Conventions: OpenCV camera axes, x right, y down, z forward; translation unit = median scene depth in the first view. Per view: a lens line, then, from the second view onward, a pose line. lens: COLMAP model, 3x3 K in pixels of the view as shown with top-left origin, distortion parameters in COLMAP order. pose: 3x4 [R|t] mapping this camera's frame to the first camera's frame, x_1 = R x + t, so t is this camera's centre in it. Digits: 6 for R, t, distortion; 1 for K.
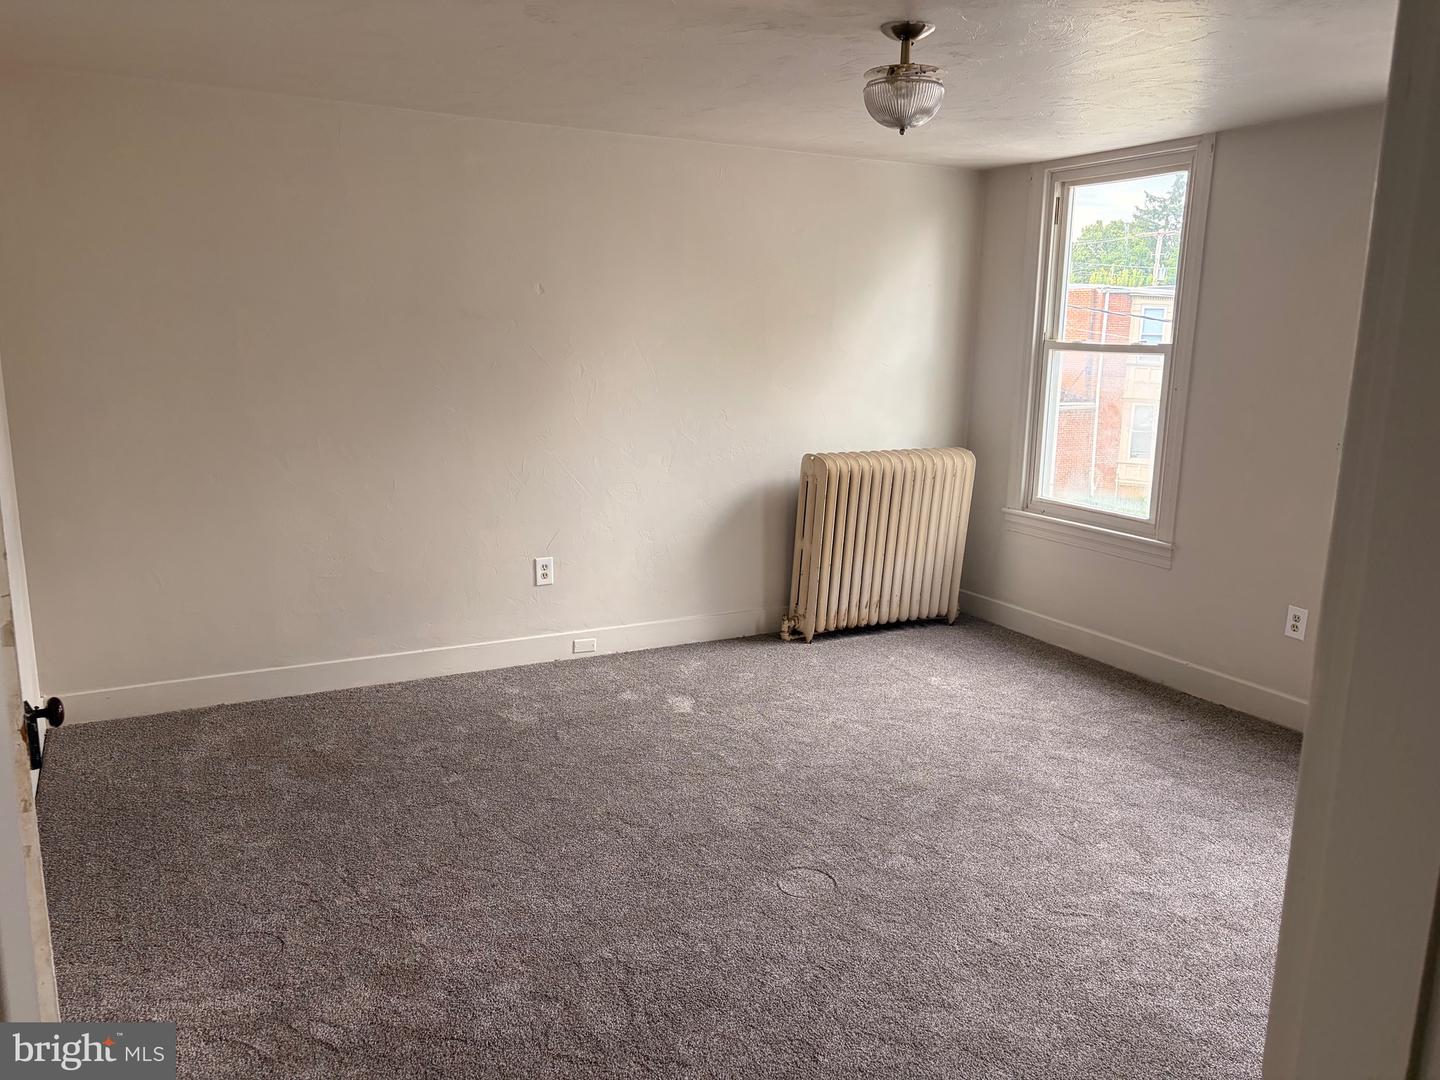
lens RADIAL K [[1087.1, 0, 720.0], [0, 1087.1, 540.0], [0, 0, 1]] dist [0.031192, -0.005444]
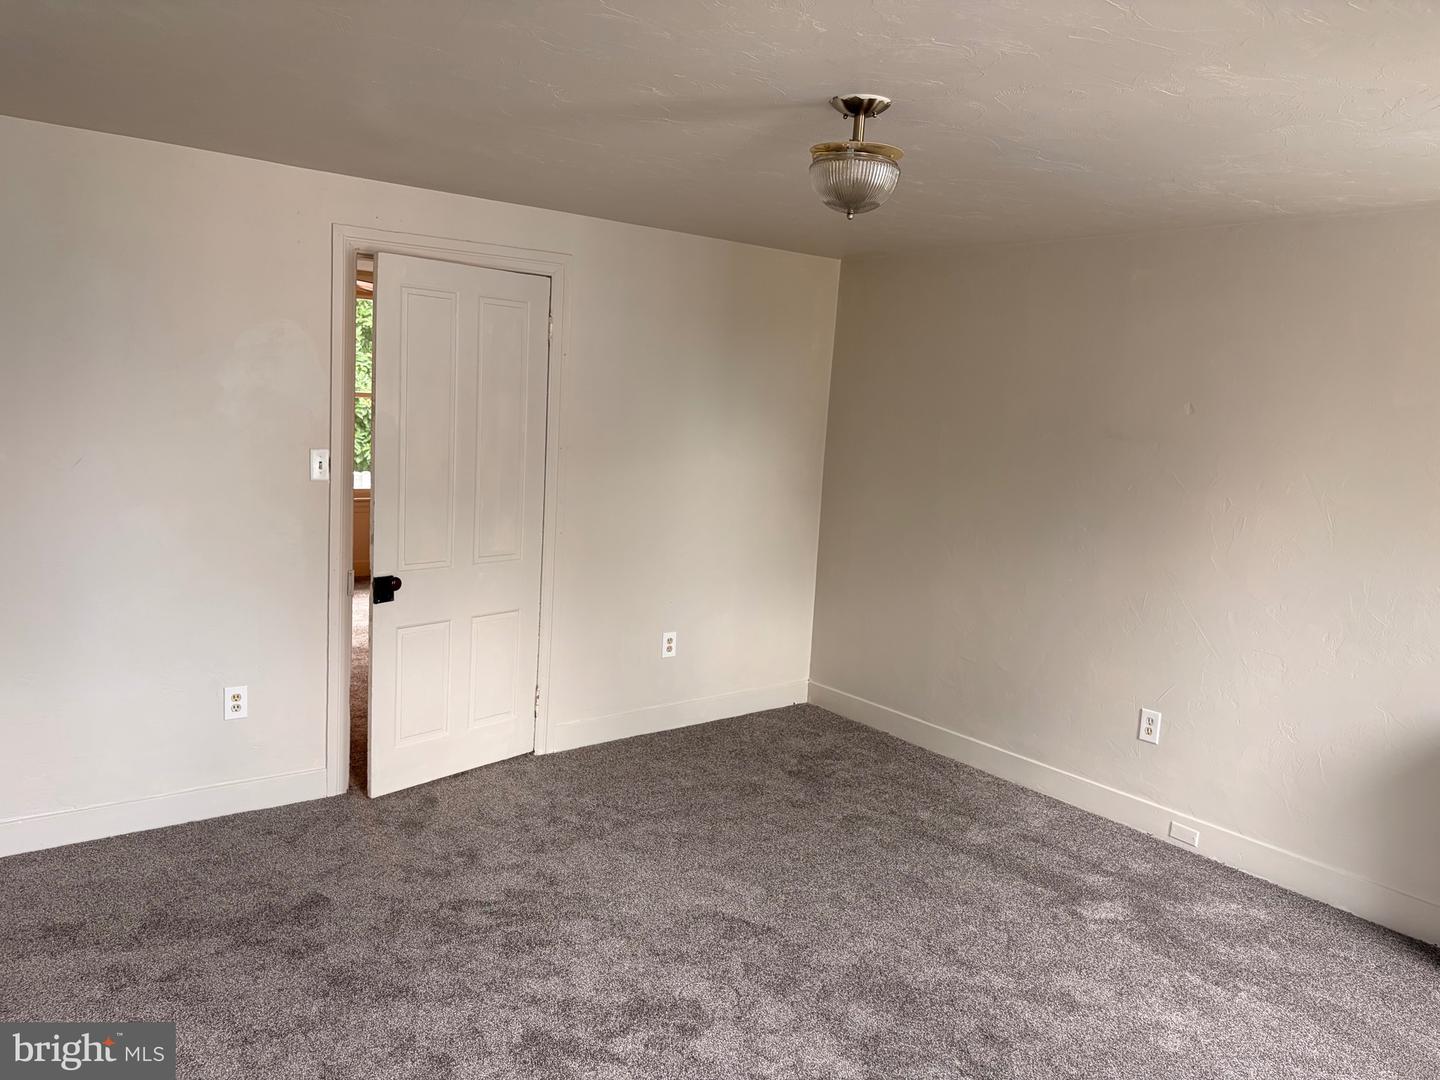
lens RADIAL K [[1087.1, 0, 720.0], [0, 1087.1, 540.0], [0, 0, 1]] dist [0.031192, -0.005444]
pose [[0.174193, 0.120111, -0.977359, 0.624098], [-0.252419, 0.964816, 0.073582, -0.093765], [0.951810, 0.233887, 0.198383, 0.470201]]
